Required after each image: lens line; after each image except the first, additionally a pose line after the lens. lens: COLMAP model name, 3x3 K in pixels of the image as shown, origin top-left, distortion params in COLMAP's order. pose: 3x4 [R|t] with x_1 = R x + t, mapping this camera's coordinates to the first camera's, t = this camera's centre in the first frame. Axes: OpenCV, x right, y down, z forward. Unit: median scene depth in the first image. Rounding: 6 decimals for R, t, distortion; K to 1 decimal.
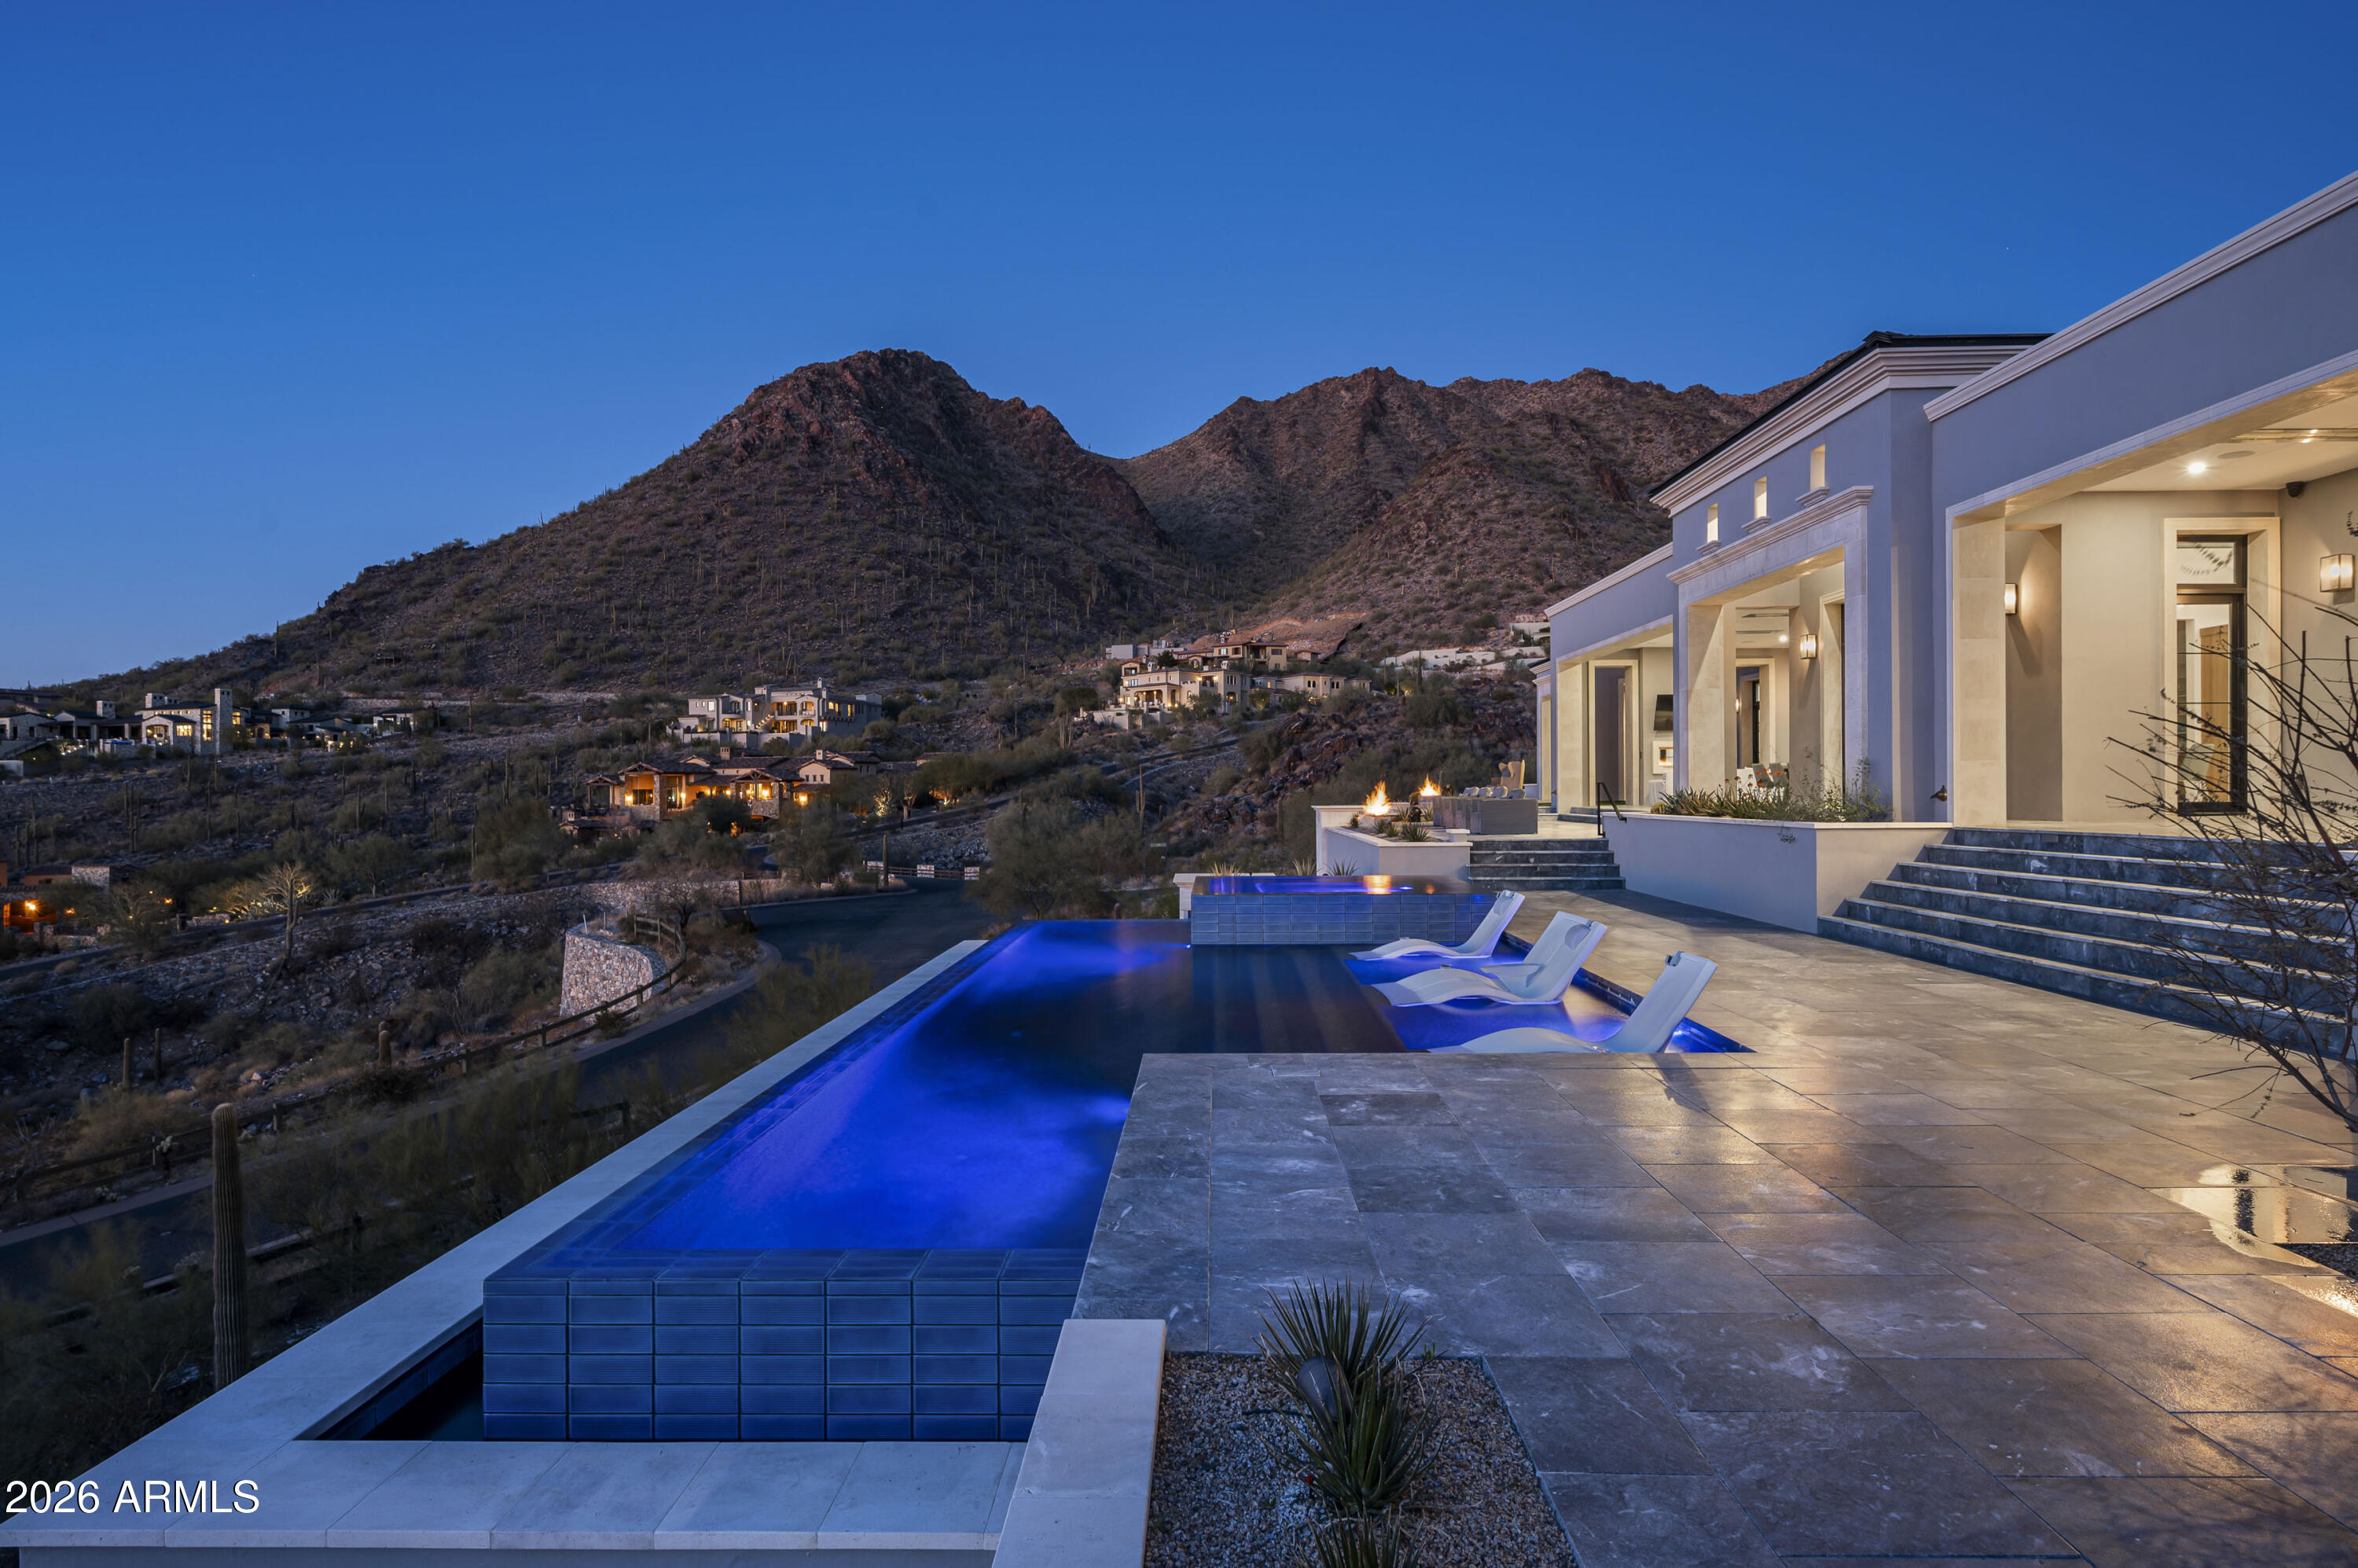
lens RADIAL K [[1250.8, 0, 1189.6], [0, 1250.8, 790.3], [0, 0, 1]] dist [0.000473, -0.001361]
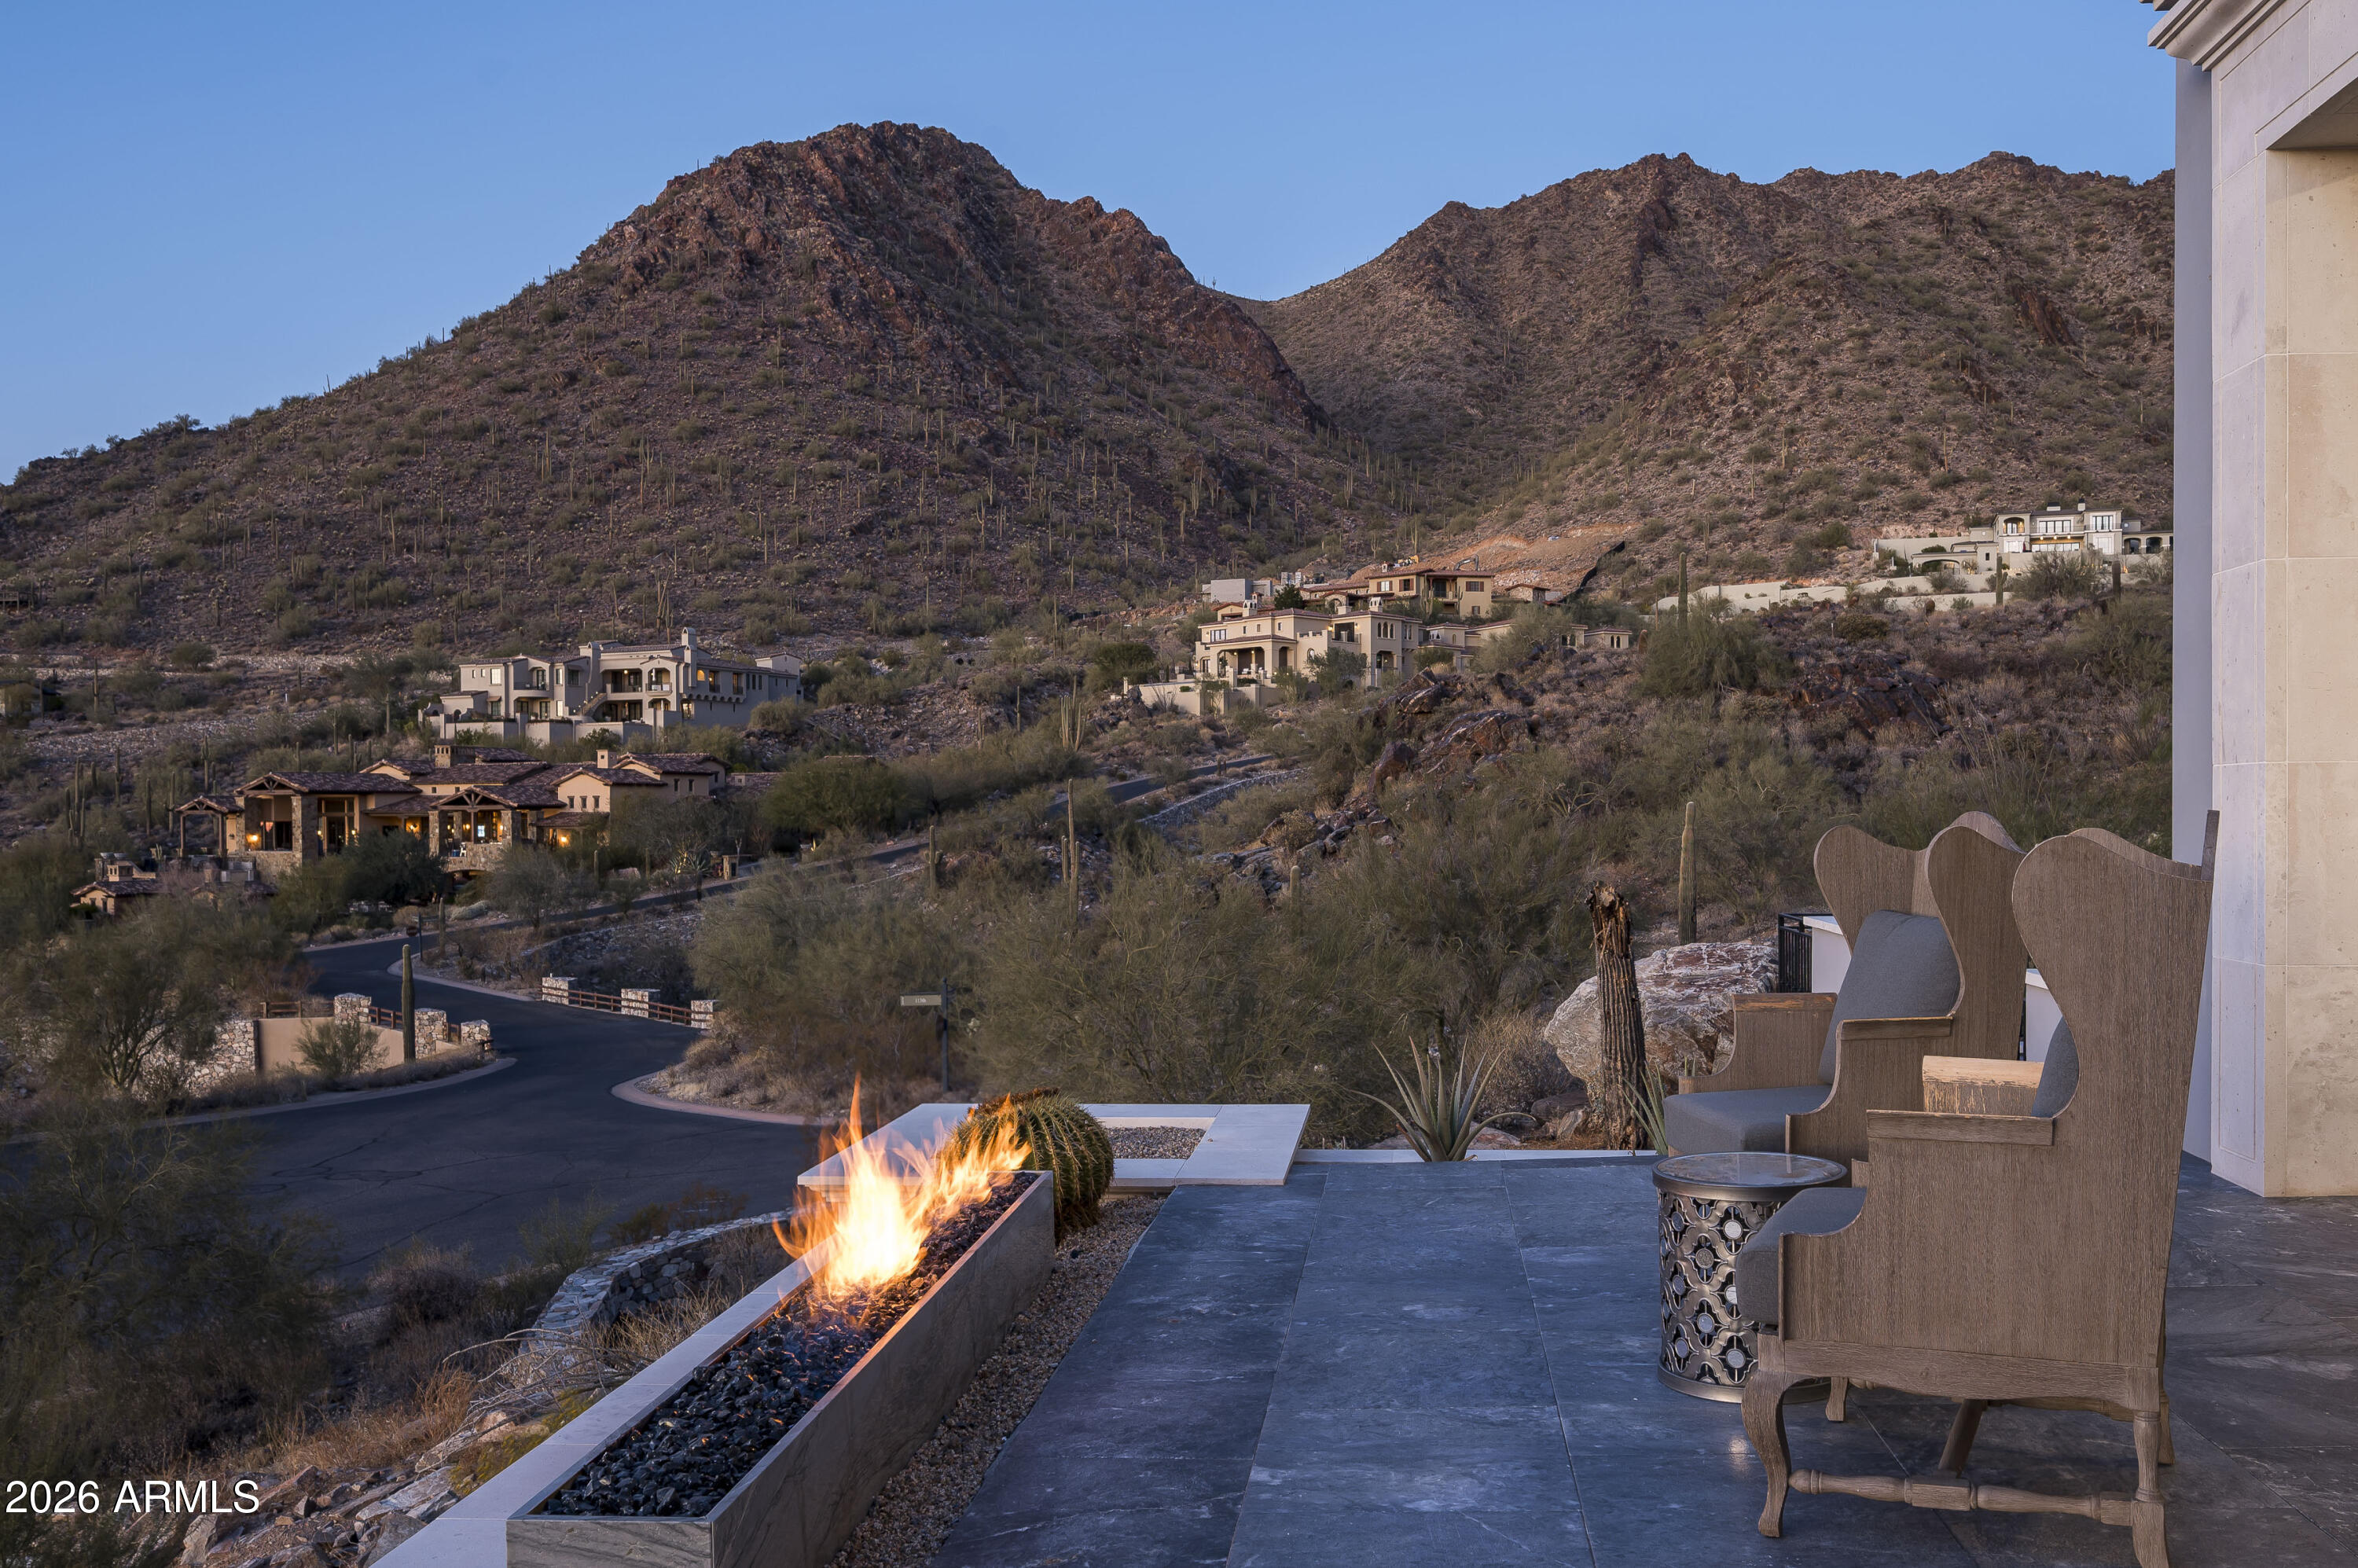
lens RADIAL K [[1936.3, 0, 1298.7], [0, 1936.3, 833.9], [0, 0, 1]] dist [-0.001573, 0.004365]
pose [[0.999339, 0.001867, -0.036319, 0.024883], [-0.001518, 0.999952, 0.009641, -0.002619], [0.036335, -0.009579, 0.999294, 0.099459]]
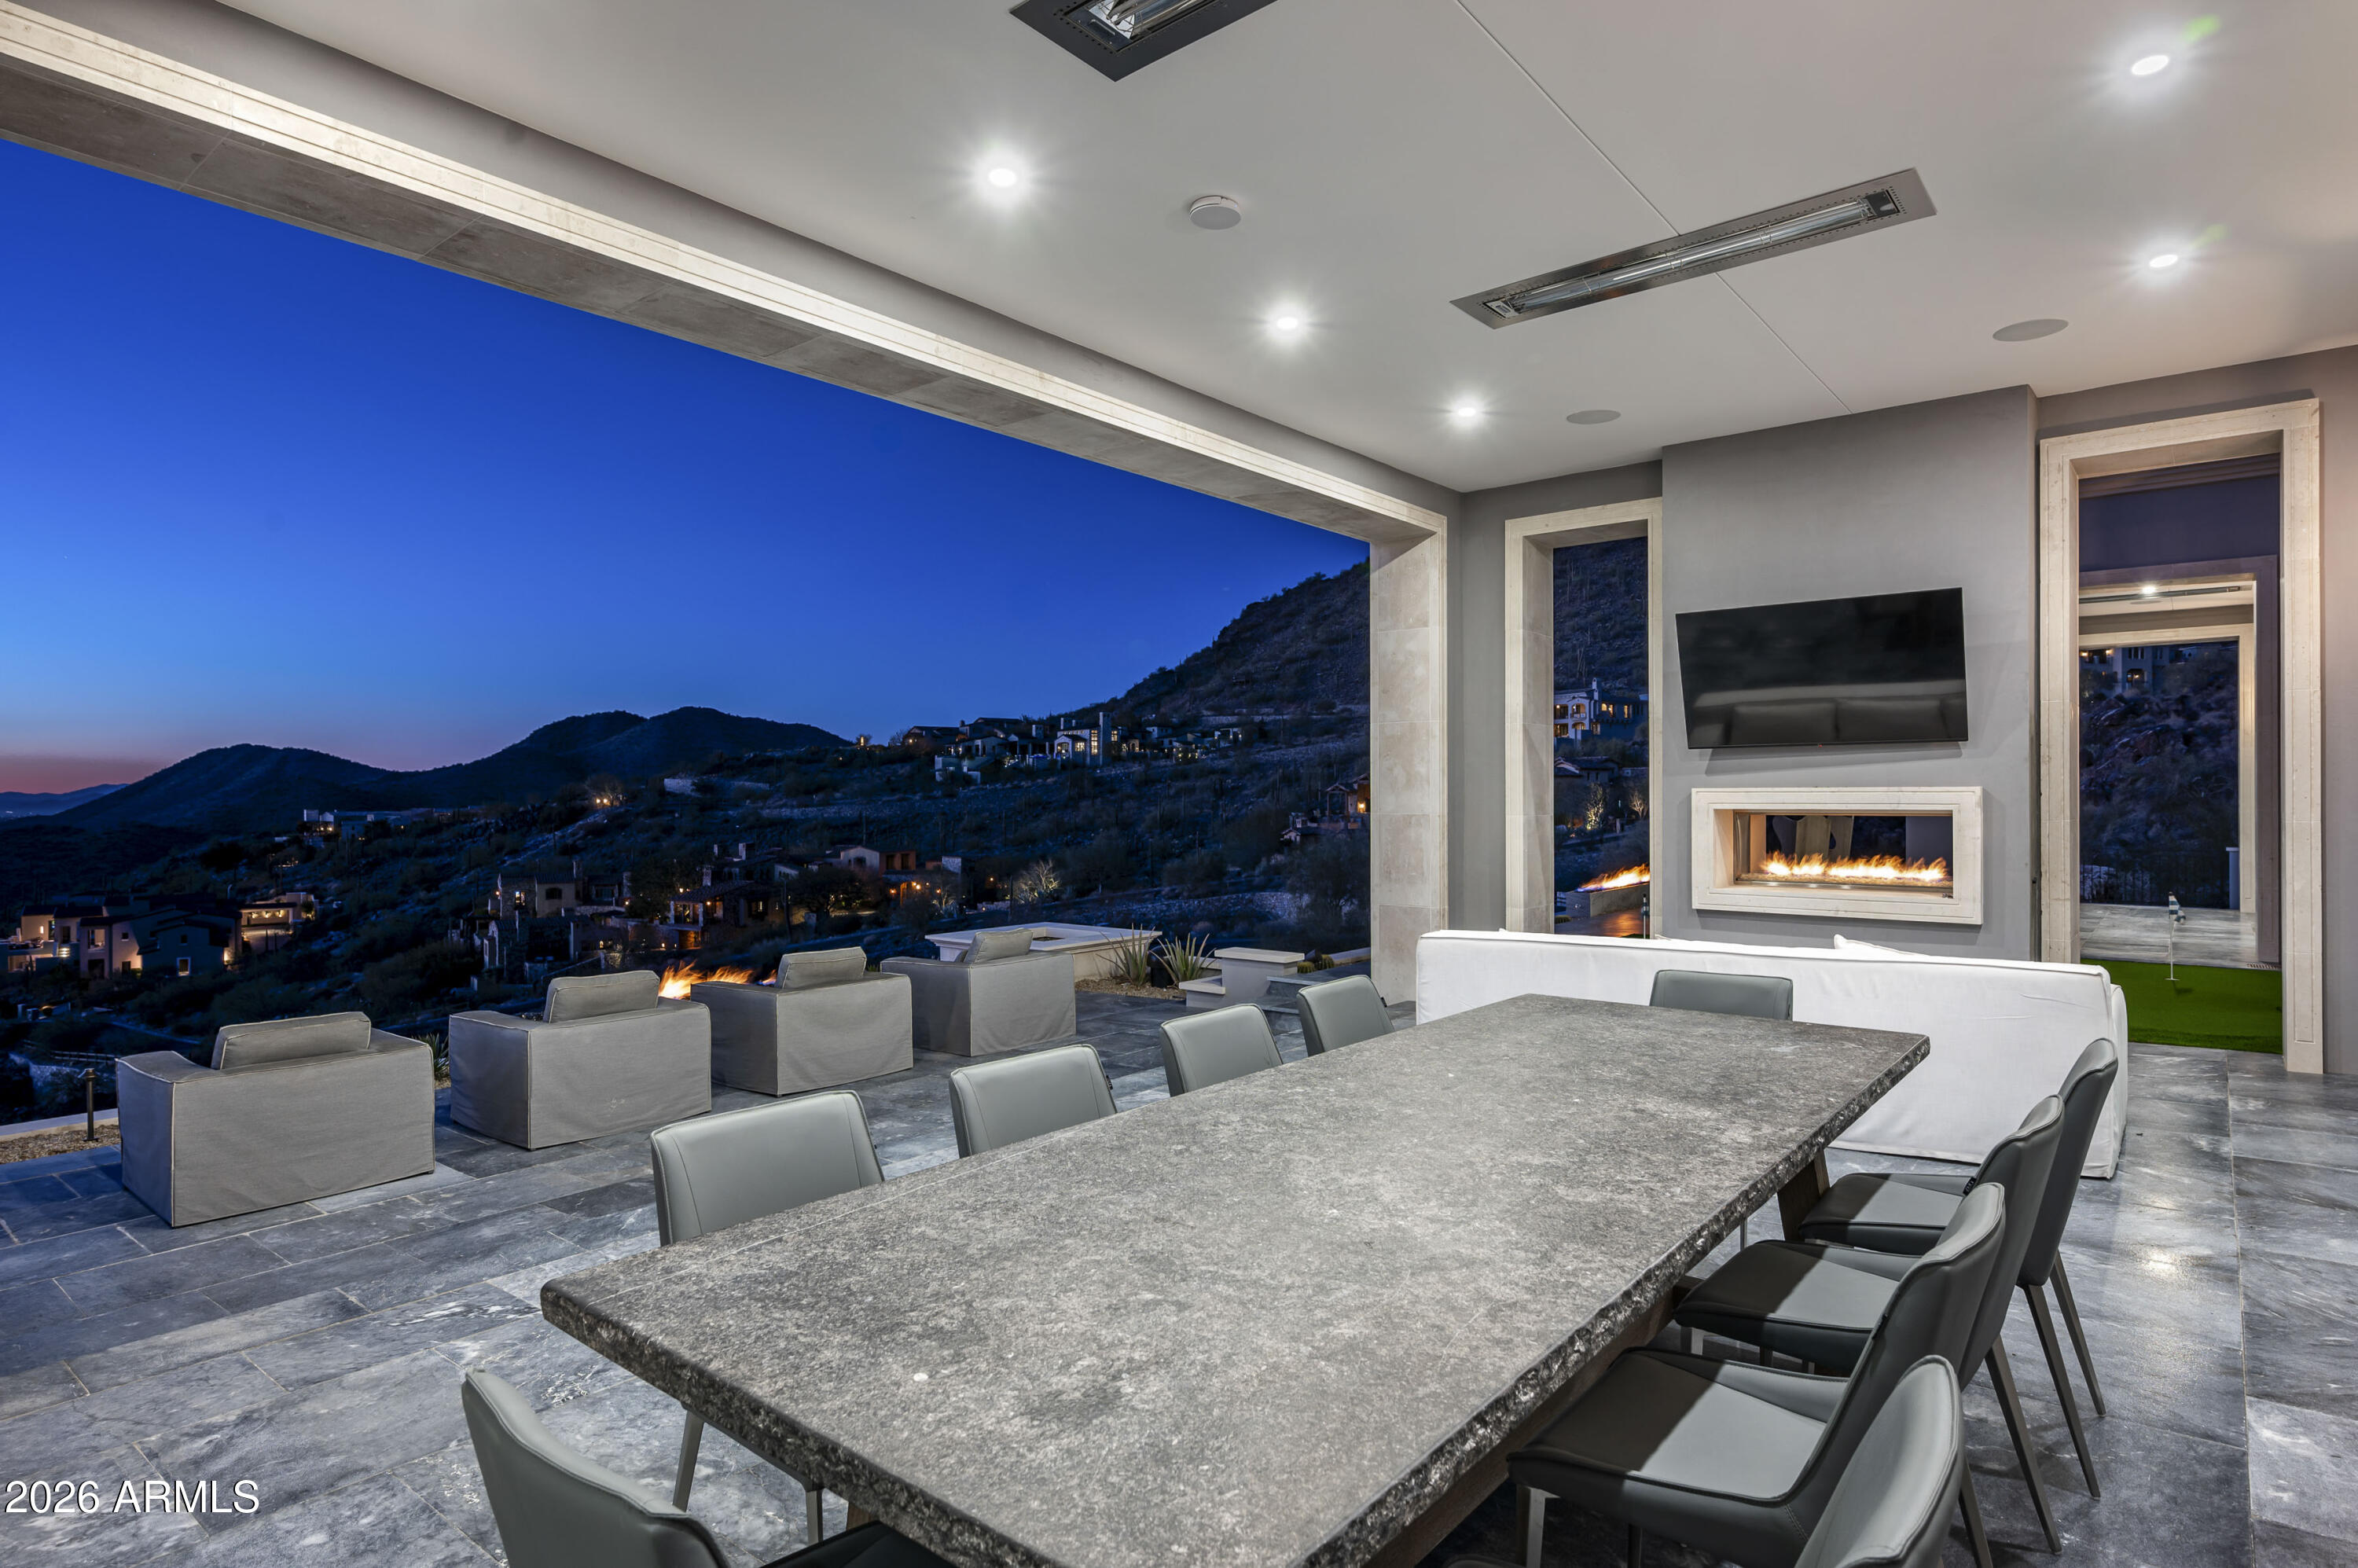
lens RADIAL K [[1250.8, 0, 1192.0], [0, 1250.8, 784.1], [0, 0, 1]] dist [0.000473, -0.001361]
pose [[0.793250, 0.000238, -0.608896, 0.038776], [-0.004612, 0.999974, -0.005617, -0.003159], [0.608878, 0.007264, 0.793230, 0.061569]]
